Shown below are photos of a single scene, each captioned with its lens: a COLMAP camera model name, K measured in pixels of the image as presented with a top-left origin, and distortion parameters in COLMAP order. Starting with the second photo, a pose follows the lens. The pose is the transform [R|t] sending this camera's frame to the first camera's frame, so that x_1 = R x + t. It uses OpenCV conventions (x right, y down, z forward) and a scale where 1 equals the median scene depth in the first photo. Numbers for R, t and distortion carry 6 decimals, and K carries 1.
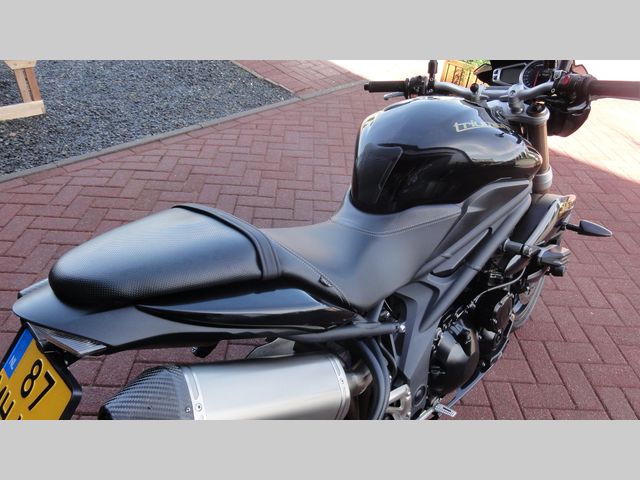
lens RADIAL K [[453.3, 0, 320.0], [0, 453.3, 240.0], [0, 0, 1]] dist [-0.000555, 0.000093]
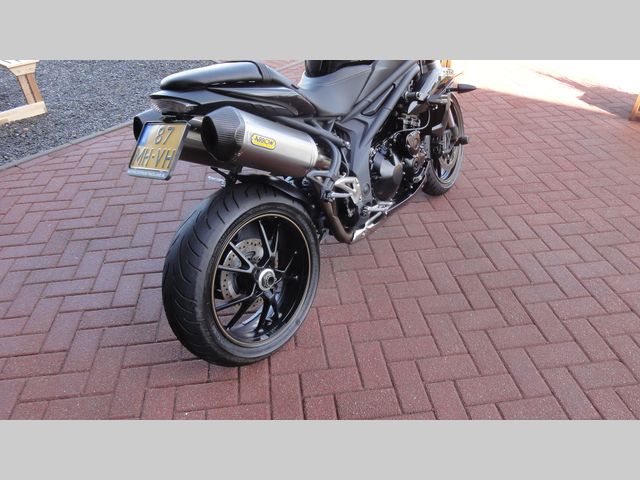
lens RADIAL K [[455.0, 0, 320.0], [0, 455.0, 240.0], [0, 0, 1]] dist [0.001158, -0.000384]
pose [[0.987496, -0.150569, 0.046700, -0.018888], [0.151213, 0.988445, -0.010544, 0.204294], [-0.044573, 0.017474, 0.998853, -0.246036]]
